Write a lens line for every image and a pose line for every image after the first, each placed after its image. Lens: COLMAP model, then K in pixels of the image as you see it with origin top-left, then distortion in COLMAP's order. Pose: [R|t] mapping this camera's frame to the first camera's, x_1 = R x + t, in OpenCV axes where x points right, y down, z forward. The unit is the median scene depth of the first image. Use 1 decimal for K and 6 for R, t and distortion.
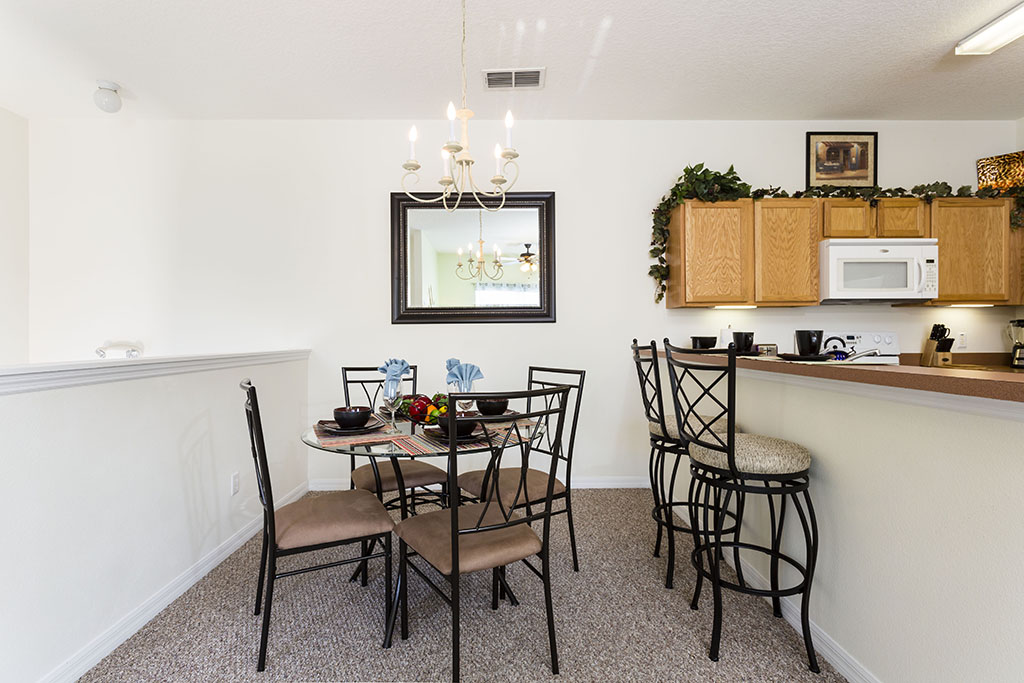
lens RADIAL K [[502.0, 0, 509.5], [0, 502.0, 338.6], [0, 0, 1]] dist [0.005336, 0.003070]
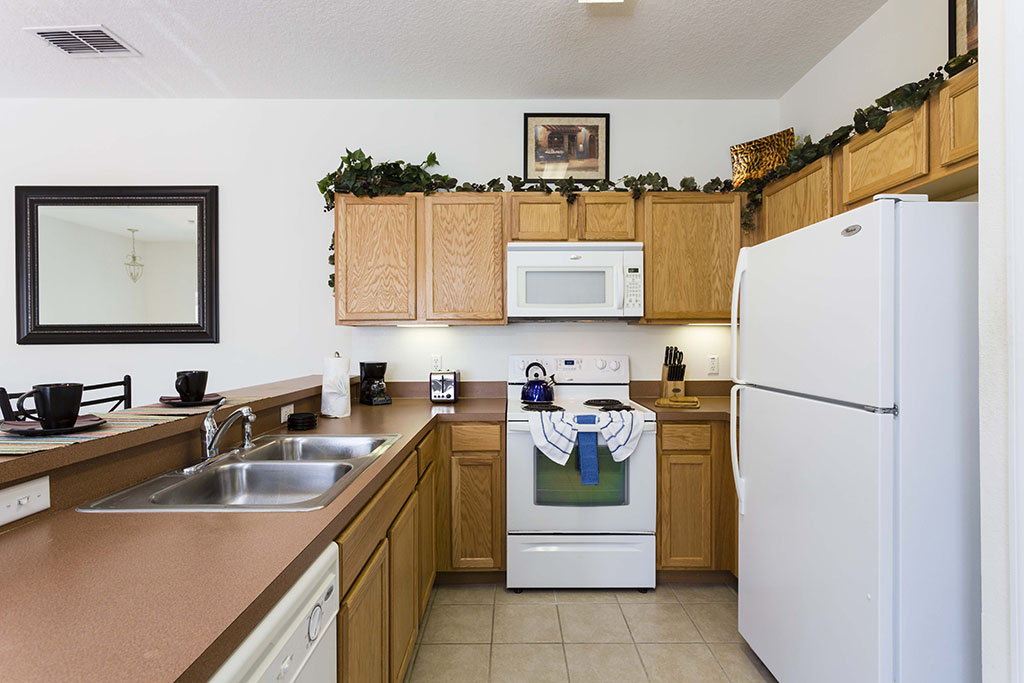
lens RADIAL K [[502.0, 0, 511.9], [0, 502.0, 341.9], [0, 0, 1]] dist [0.005336, 0.003070]
pose [[0.999912, 0.001295, -0.013194, 0.606416], [-0.001300, 0.999999, -0.000371, -0.035919], [0.013193, 0.000388, 0.999913, 0.181926]]
